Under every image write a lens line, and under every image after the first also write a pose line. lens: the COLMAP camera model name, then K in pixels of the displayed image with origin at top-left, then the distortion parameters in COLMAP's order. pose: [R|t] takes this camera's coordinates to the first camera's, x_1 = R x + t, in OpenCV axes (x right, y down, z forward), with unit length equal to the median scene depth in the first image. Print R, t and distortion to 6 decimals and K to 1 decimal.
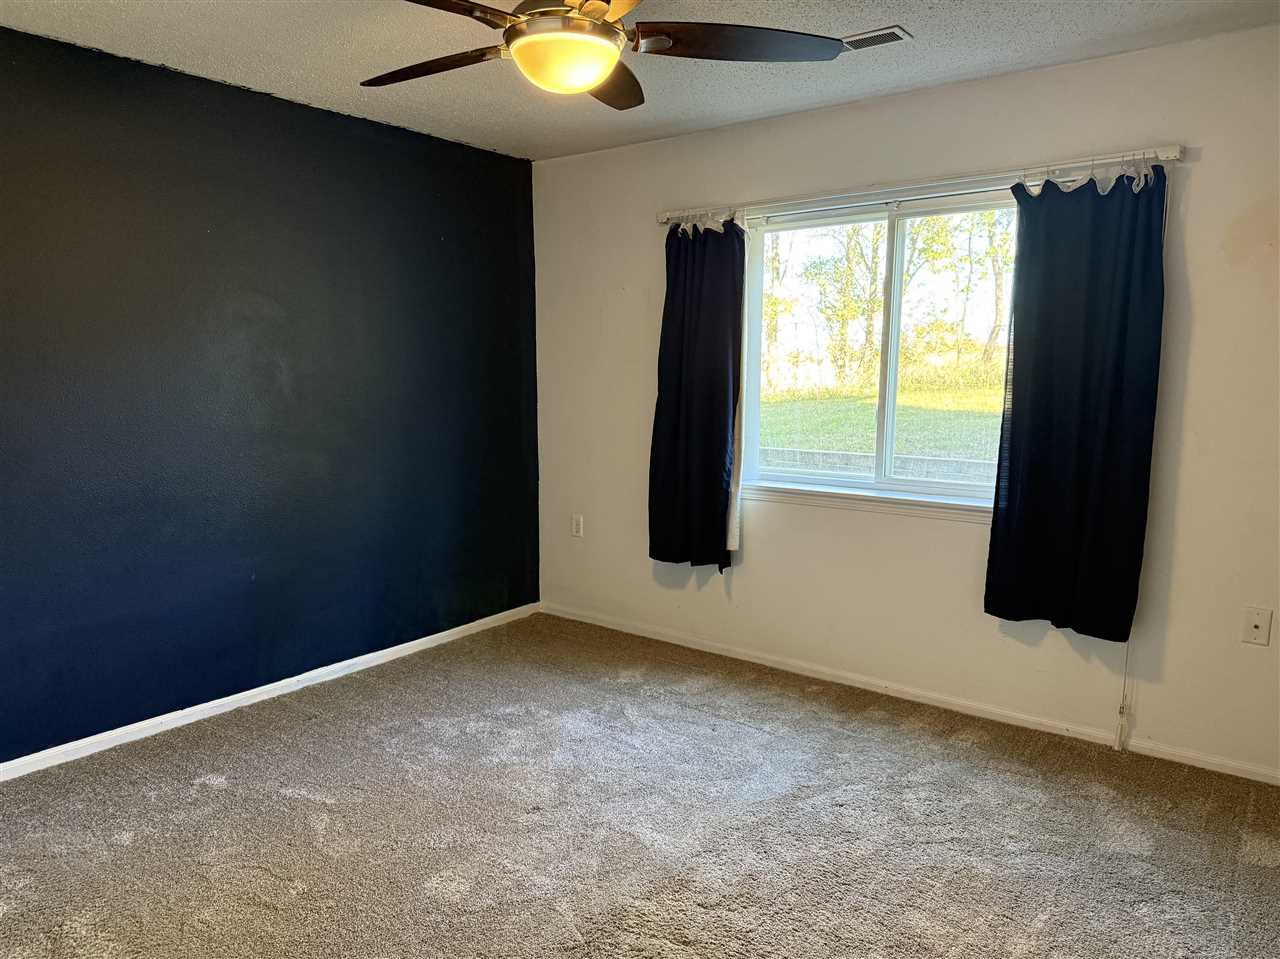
lens RADIAL K [[900.7, 0, 643.2], [0, 900.7, 487.9], [0, 0, 1]] dist [0.056342, -0.061011]
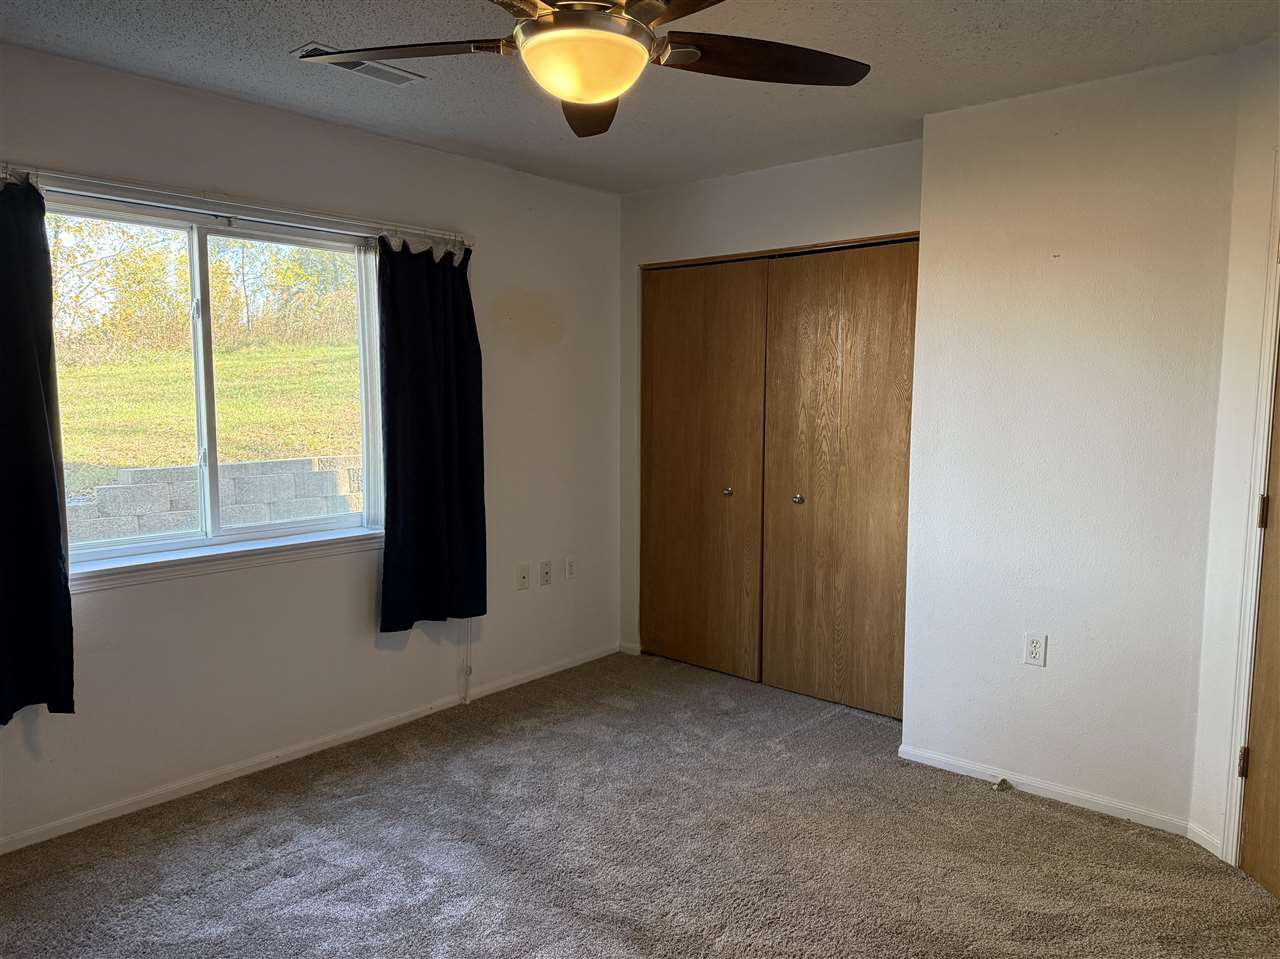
lens RADIAL K [[900.7, 0, 643.2], [0, 900.7, 487.9], [0, 0, 1]] dist [0.056342, -0.061011]
pose [[0.056169, -0.110946, 0.992238, -0.656469], [0.129501, 0.986221, 0.102942, -0.101627], [-0.989987, 0.122713, 0.069763, 0.615843]]
